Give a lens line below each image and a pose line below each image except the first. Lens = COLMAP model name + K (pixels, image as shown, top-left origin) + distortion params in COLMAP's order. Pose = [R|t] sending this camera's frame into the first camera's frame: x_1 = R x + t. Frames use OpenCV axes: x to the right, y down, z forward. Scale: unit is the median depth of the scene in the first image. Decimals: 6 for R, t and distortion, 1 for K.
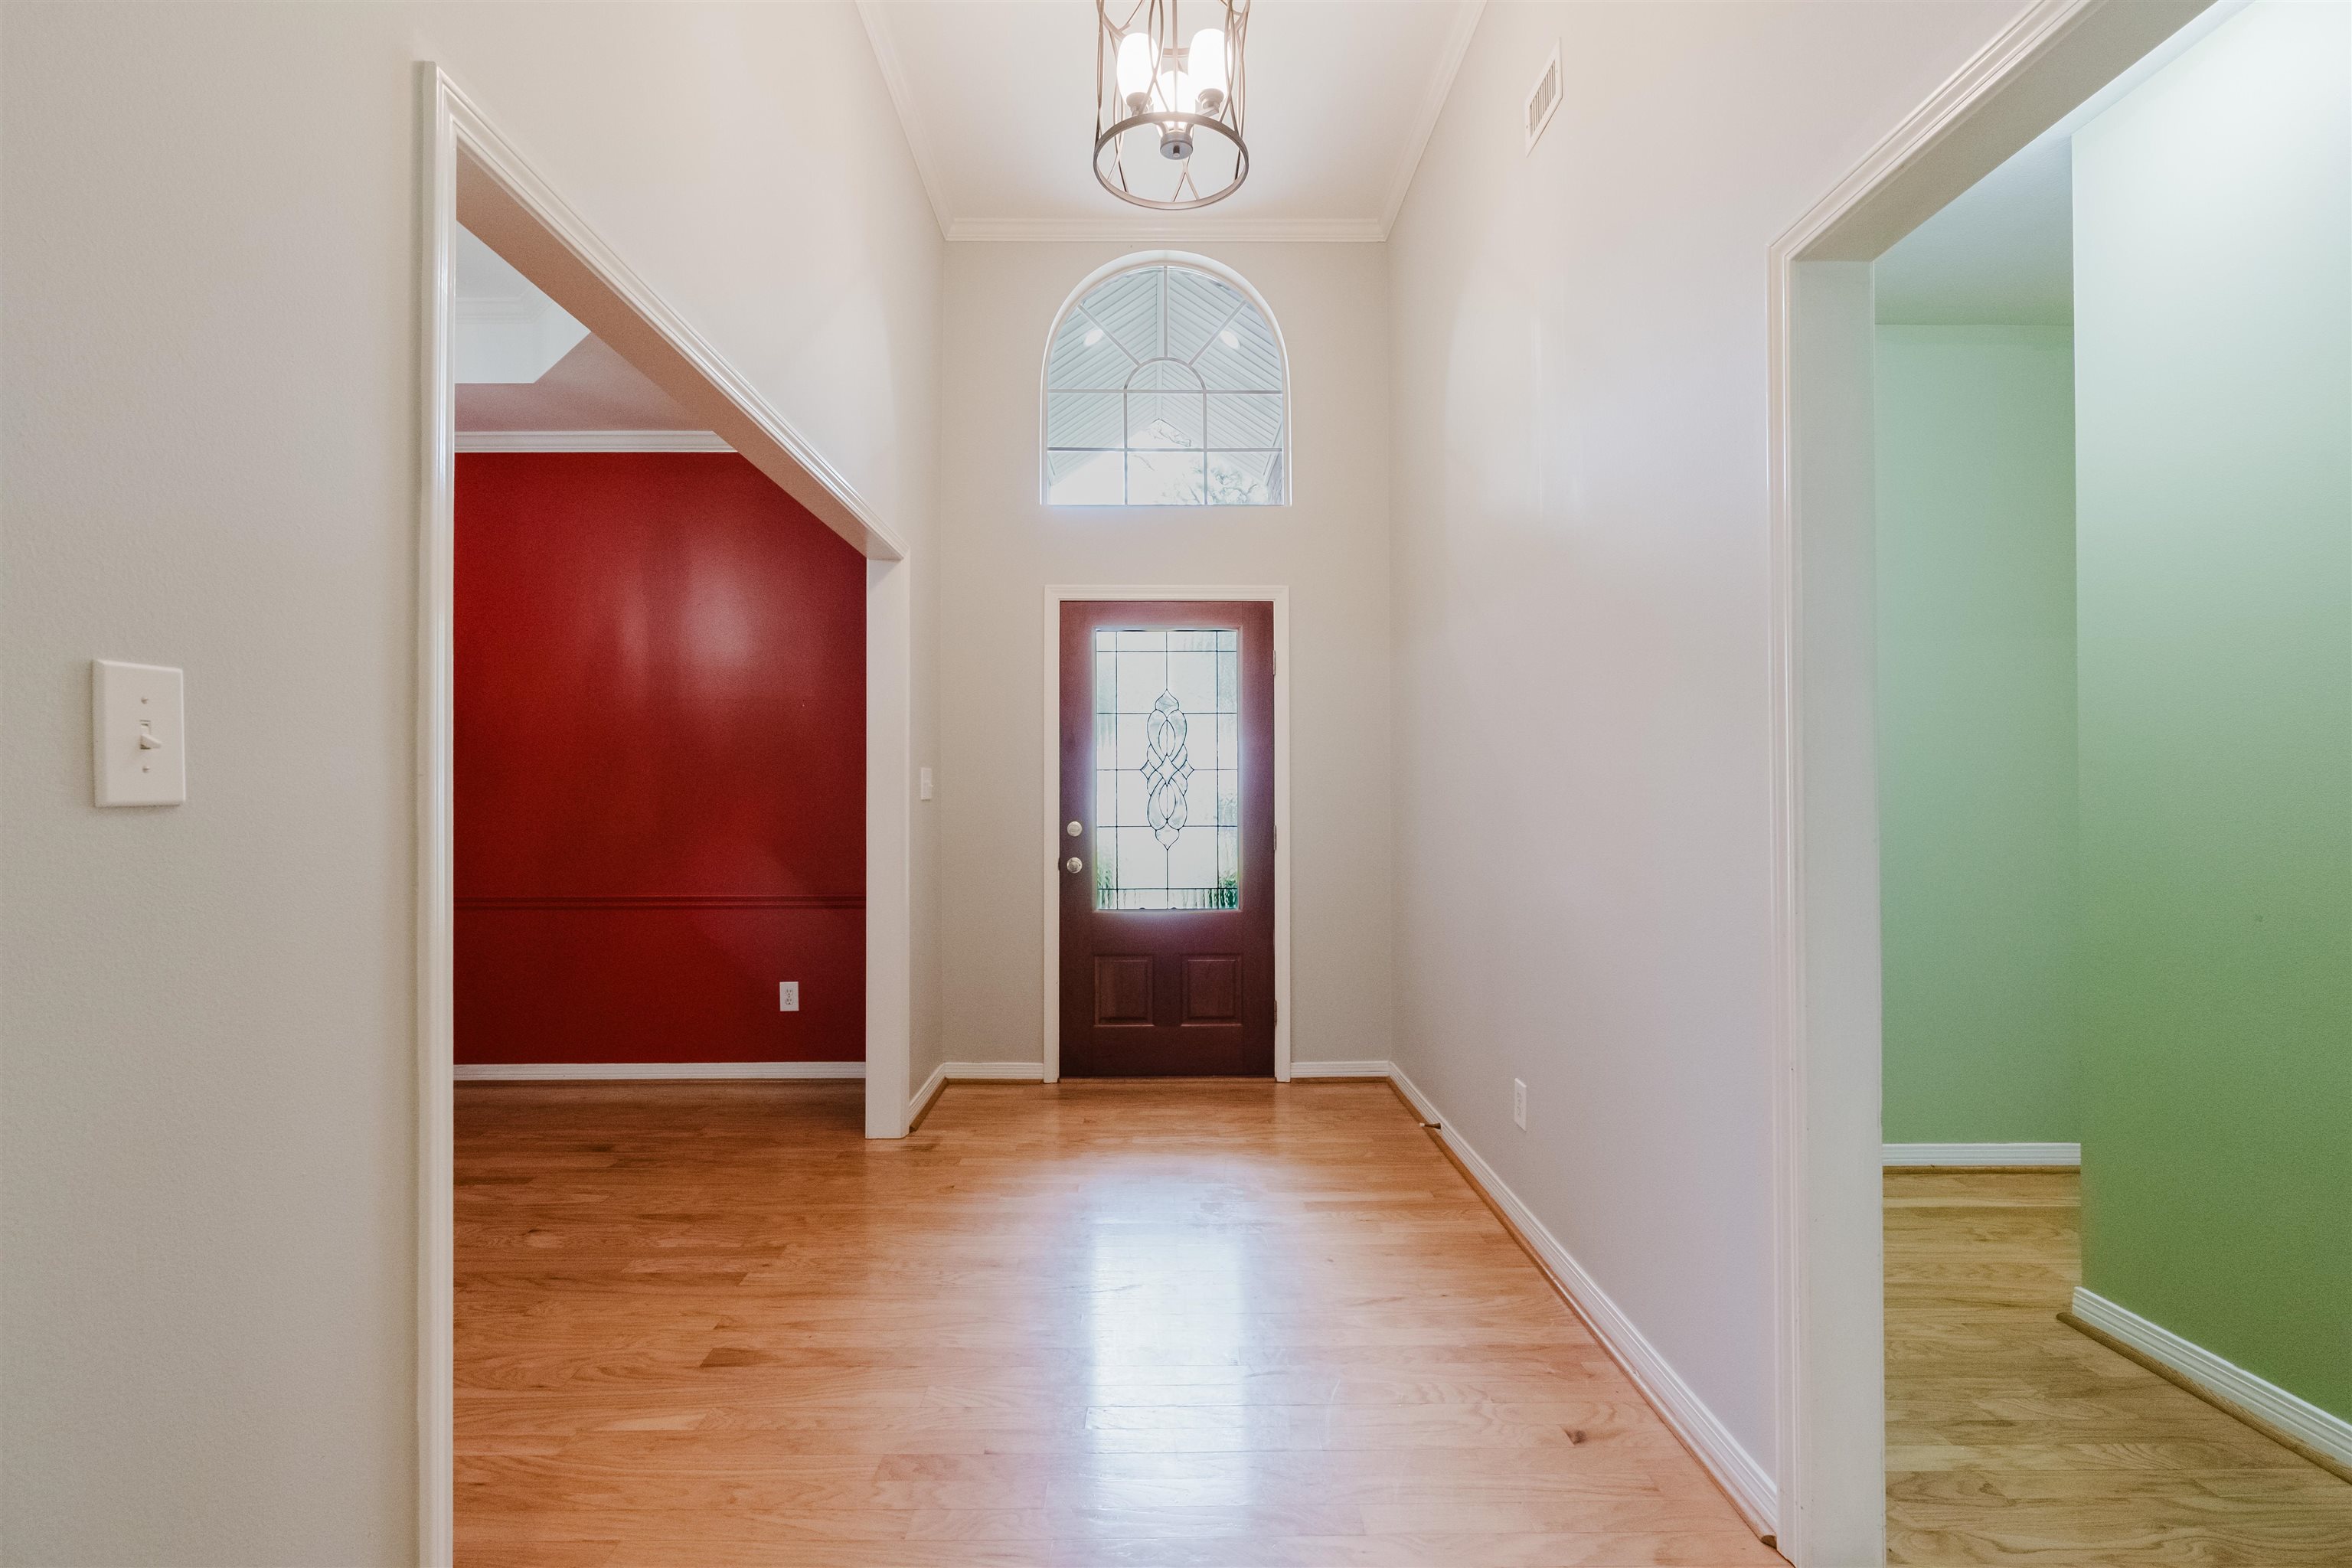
lens RADIAL K [[1066.0, 0, 1171.8], [0, 1066.0, 785.1], [0, 0, 1]] dist [-0.005903, 0.003279]
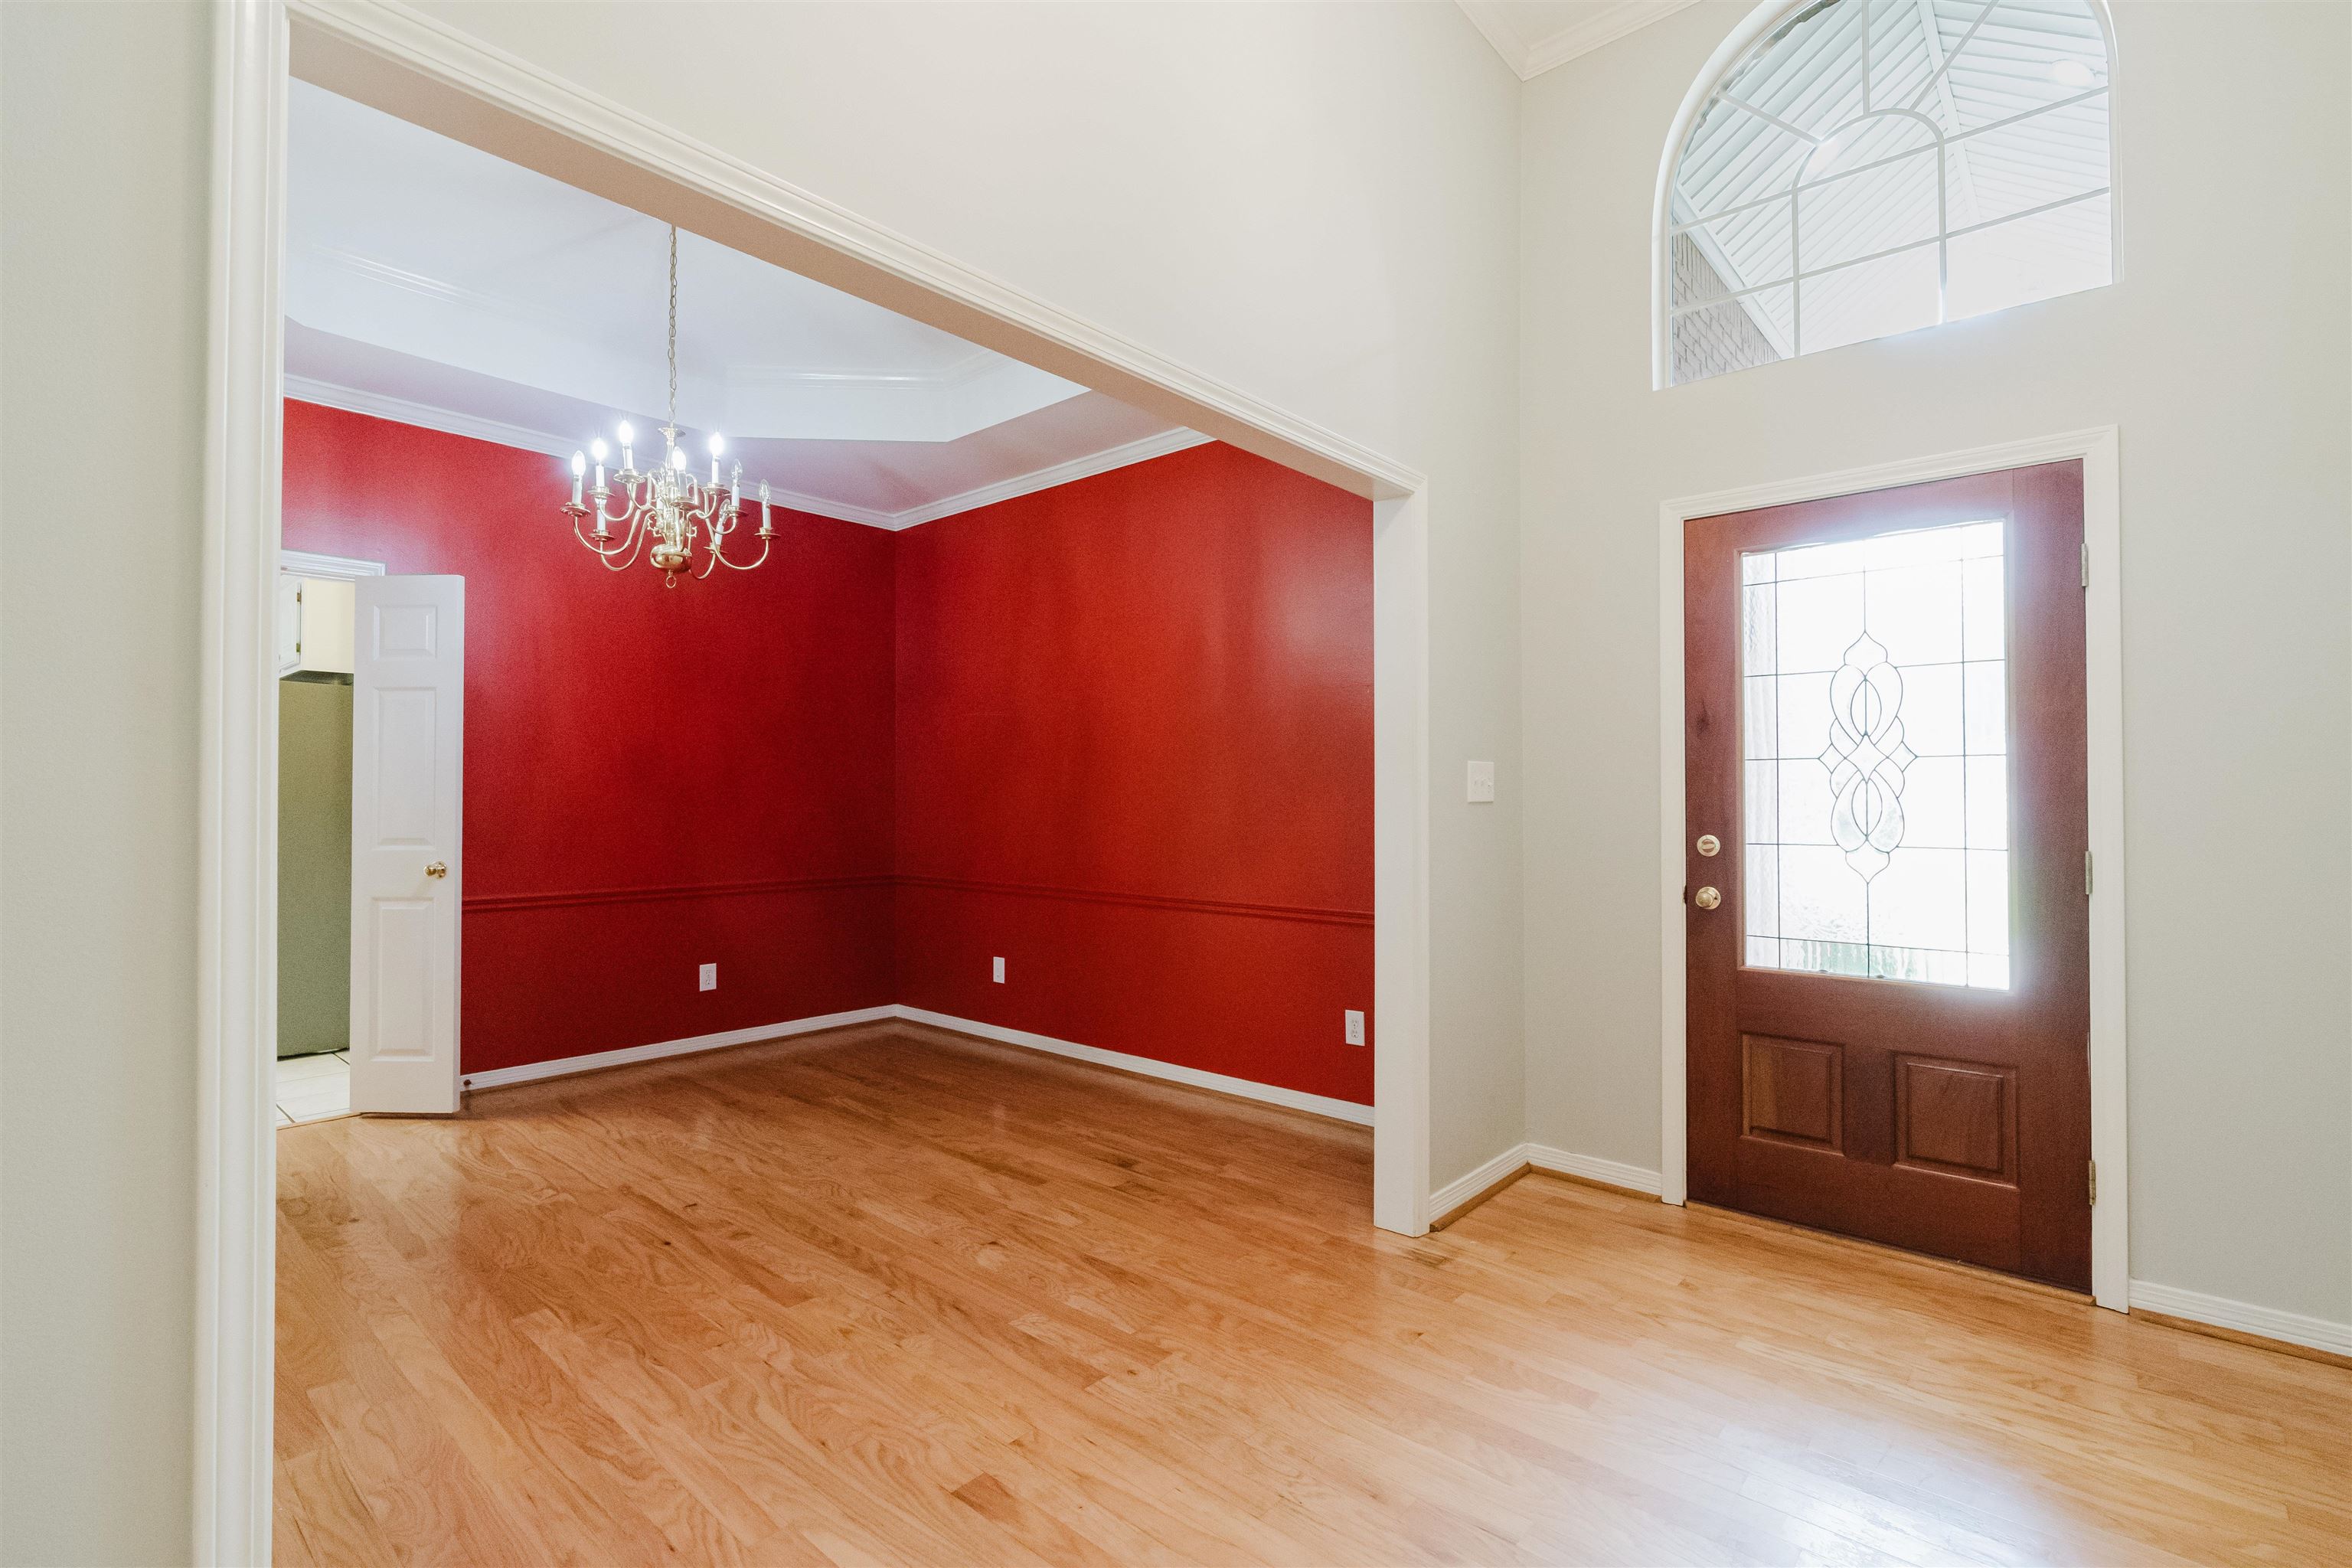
lens RADIAL K [[1066.0, 0, 1174.1], [0, 1066.0, 789.2], [0, 0, 1]] dist [-0.005903, 0.003279]
pose [[0.743135, -0.004525, -0.669127, 0.134404], [0.002187, 0.999988, -0.004334, 0.007528], [0.669138, 0.001757, 0.743136, 0.299500]]
